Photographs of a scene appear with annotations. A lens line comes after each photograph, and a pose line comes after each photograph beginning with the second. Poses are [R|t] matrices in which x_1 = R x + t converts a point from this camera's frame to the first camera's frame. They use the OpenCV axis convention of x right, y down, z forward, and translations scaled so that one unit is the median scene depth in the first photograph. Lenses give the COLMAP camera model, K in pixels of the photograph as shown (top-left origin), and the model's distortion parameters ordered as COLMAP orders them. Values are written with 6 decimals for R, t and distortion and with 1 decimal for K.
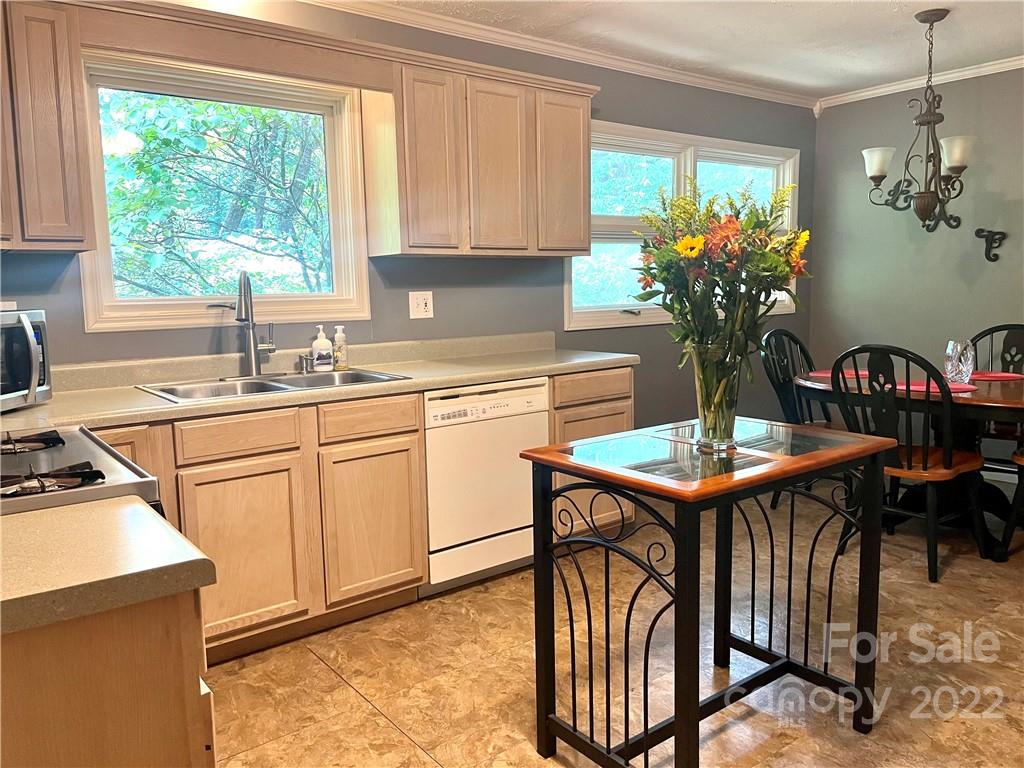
lens RADIAL K [[774.2, 0, 515.8], [0, 774.2, 380.5], [0, 0, 1]] dist [0.058404, -0.069796]
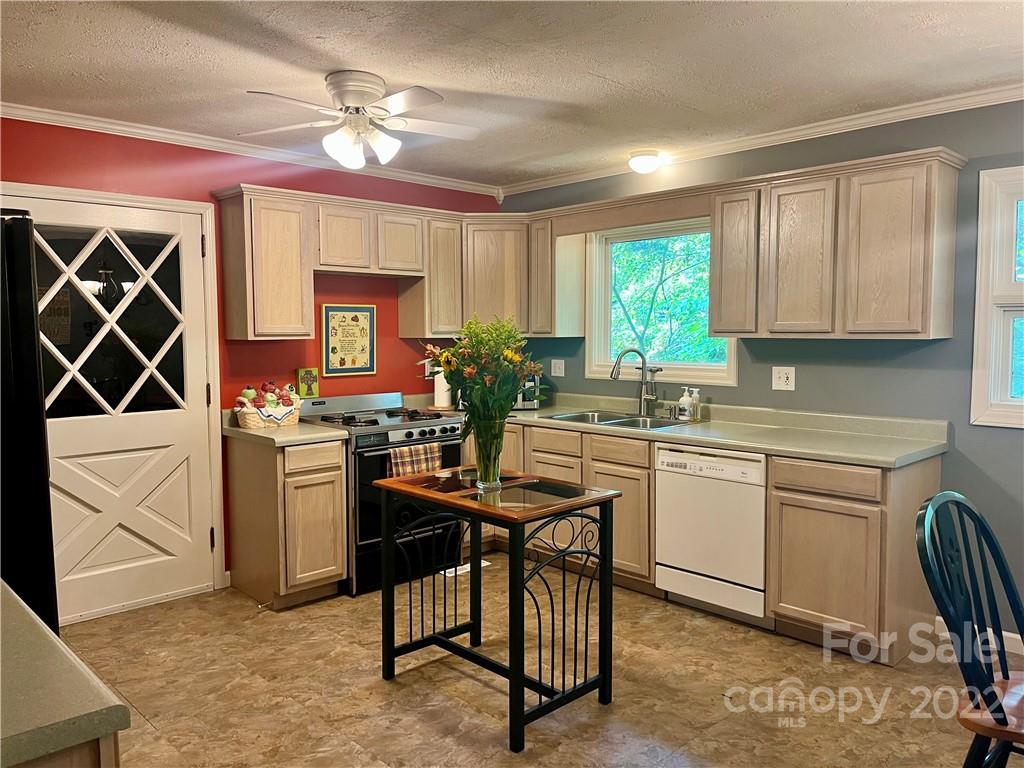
lens RADIAL K [[774.2, 0, 515.3], [0, 774.2, 383.2], [0, 0, 1]] dist [0.058404, -0.069796]
pose [[0.102469, 0.091134, -0.990553, 1.126344], [-0.117039, 0.989982, 0.078975, -0.156273], [0.987827, 0.107841, 0.112109, 0.559997]]
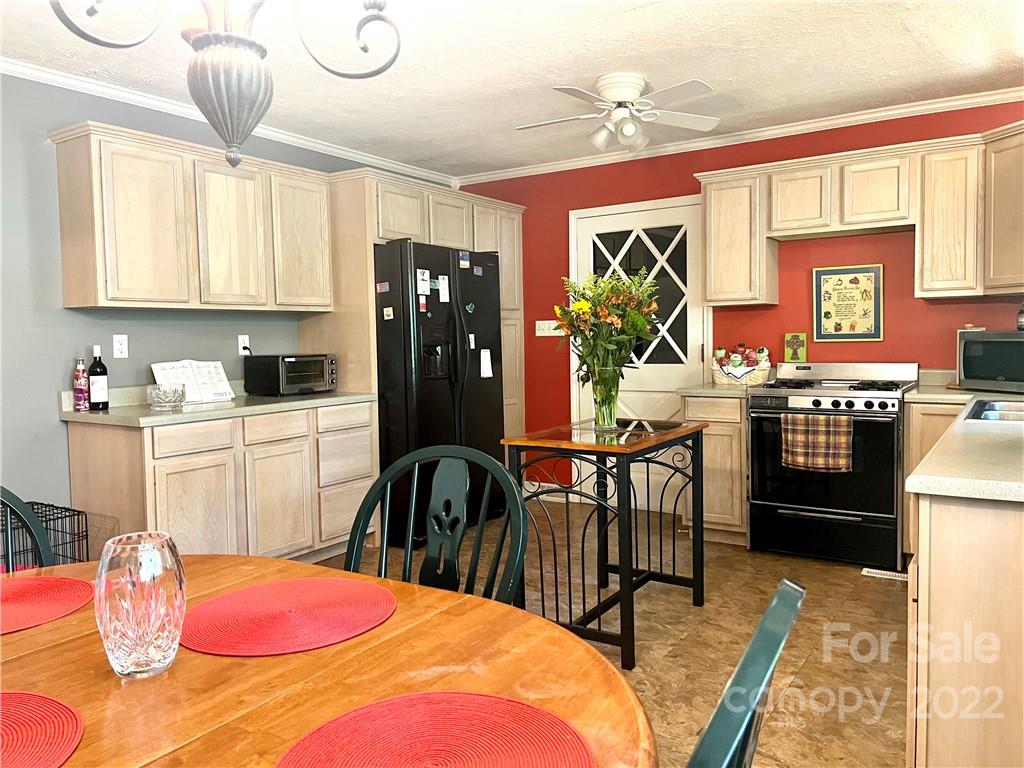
lens RADIAL K [[774.2, 0, 518.0], [0, 774.2, 374.0], [0, 0, 1]] dist [0.058404, -0.069796]
pose [[-0.946586, 0.056366, -0.317488, 0.612355], [0.001911, 0.985567, 0.169278, -0.200176], [0.322447, 0.159629, -0.933031, 1.581652]]
